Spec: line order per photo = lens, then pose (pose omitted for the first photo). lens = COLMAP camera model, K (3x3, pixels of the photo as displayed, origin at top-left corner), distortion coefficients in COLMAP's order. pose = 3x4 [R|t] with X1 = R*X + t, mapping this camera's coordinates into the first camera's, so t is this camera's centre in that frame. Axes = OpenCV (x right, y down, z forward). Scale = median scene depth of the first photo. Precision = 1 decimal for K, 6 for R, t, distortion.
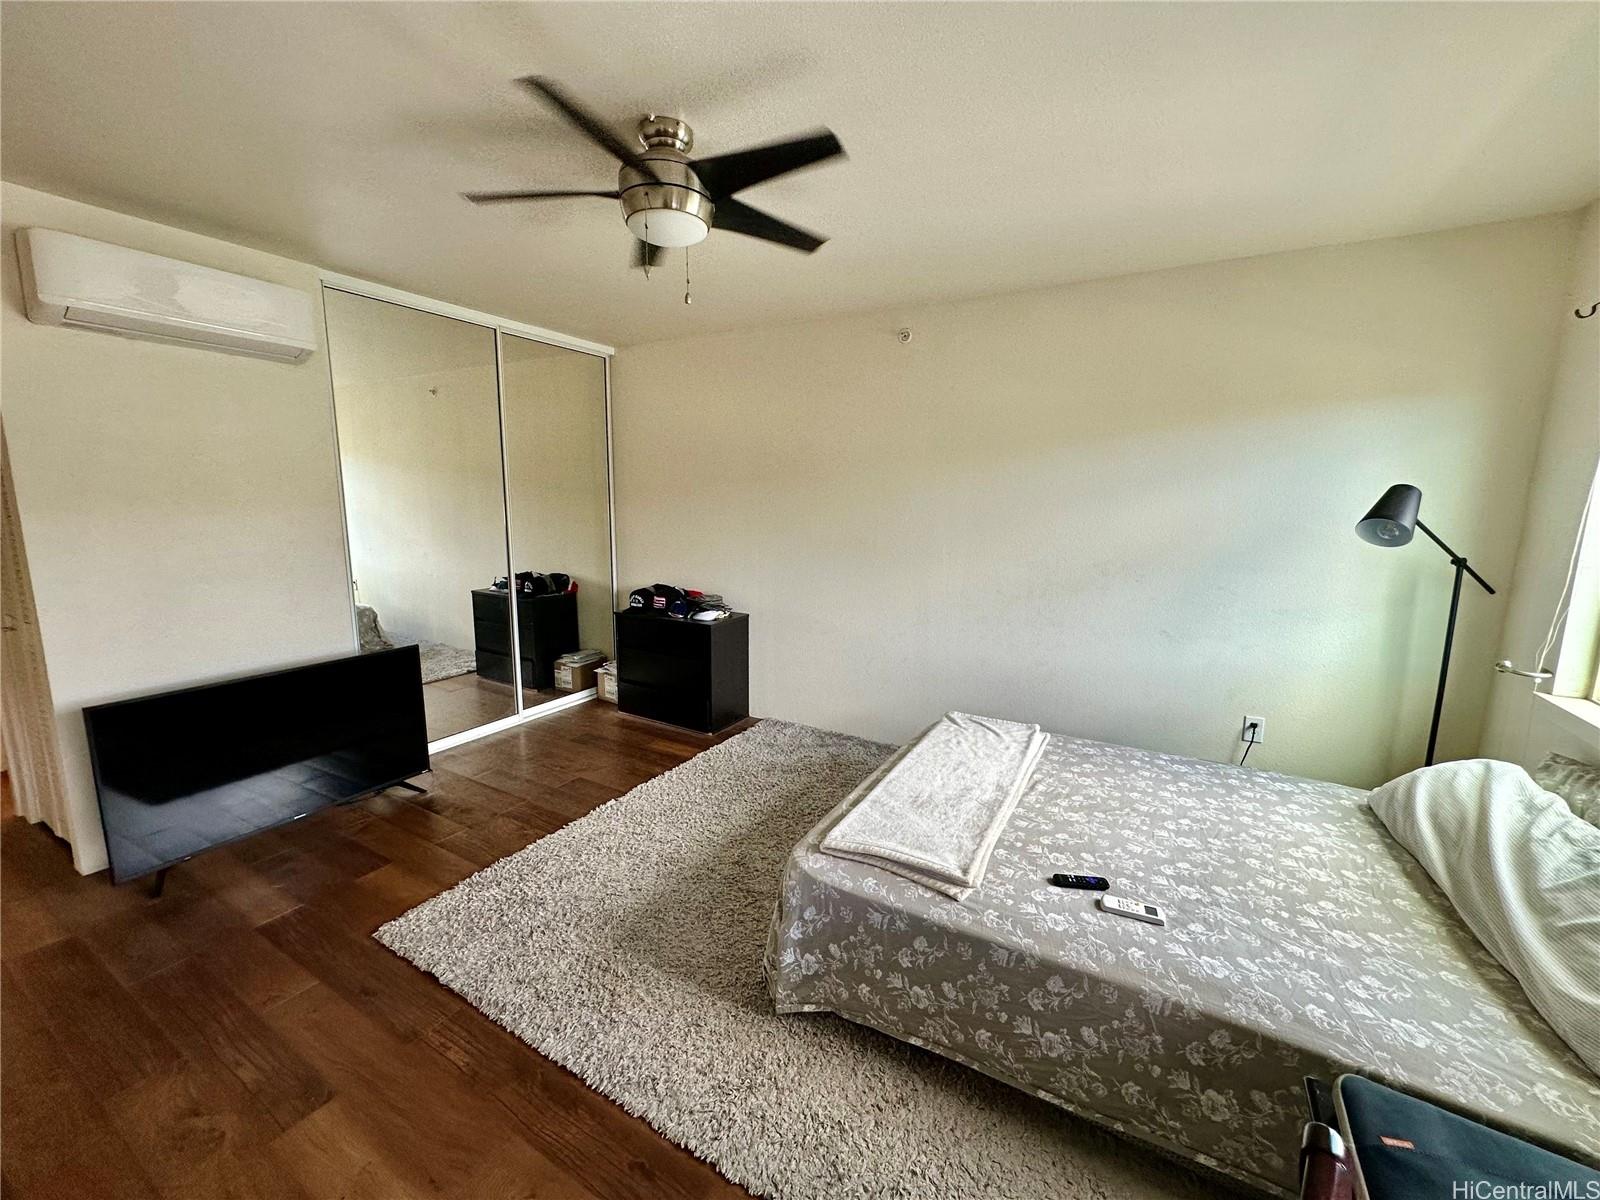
lens RADIAL K [[641.0, 0, 800.0], [0, 641.0, 600.0], [0, 0, 1]] dist [-0.001413, 0.000044]
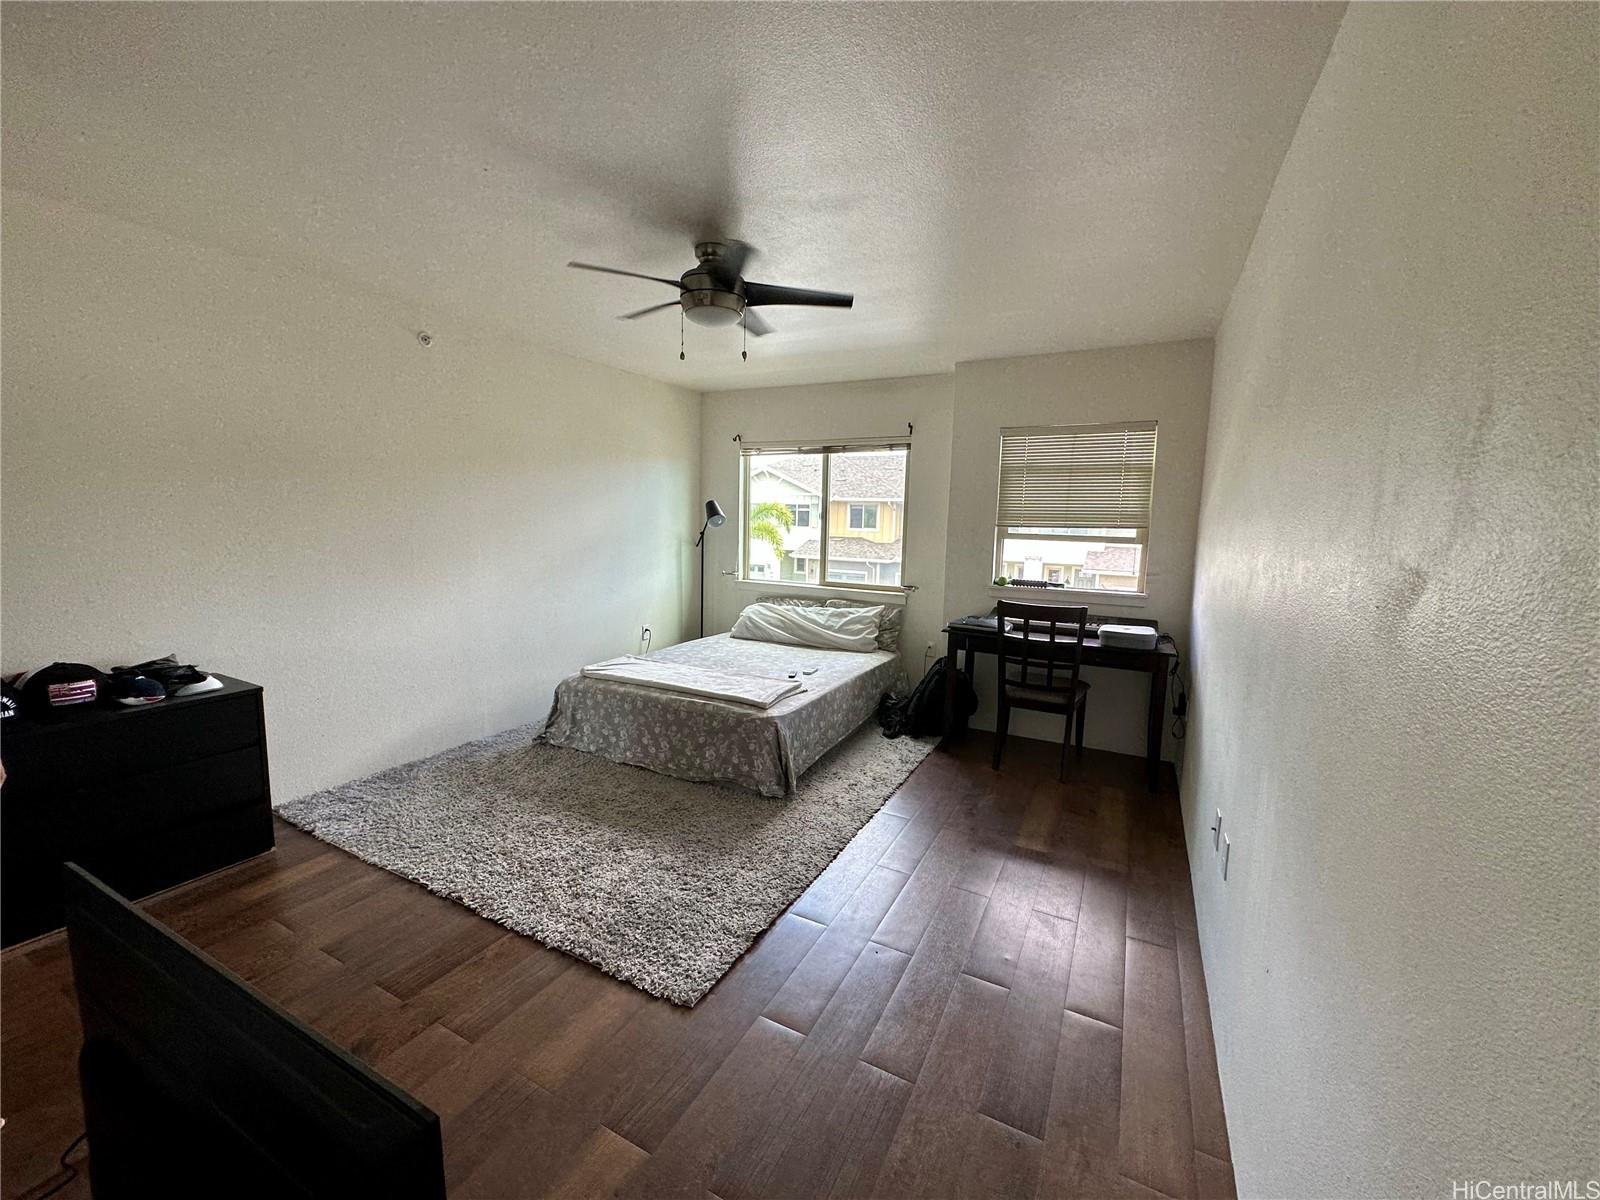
lens RADIAL K [[641.0, 0, 800.0], [0, 641.0, 600.0], [0, 0, 1]] dist [-0.001413, 0.000044]
pose [[-0.036558, -0.144304, 0.988858, -0.910665], [0.142018, 0.978726, 0.148076, -0.078281], [-0.989189, 0.145849, -0.015286, 0.494302]]
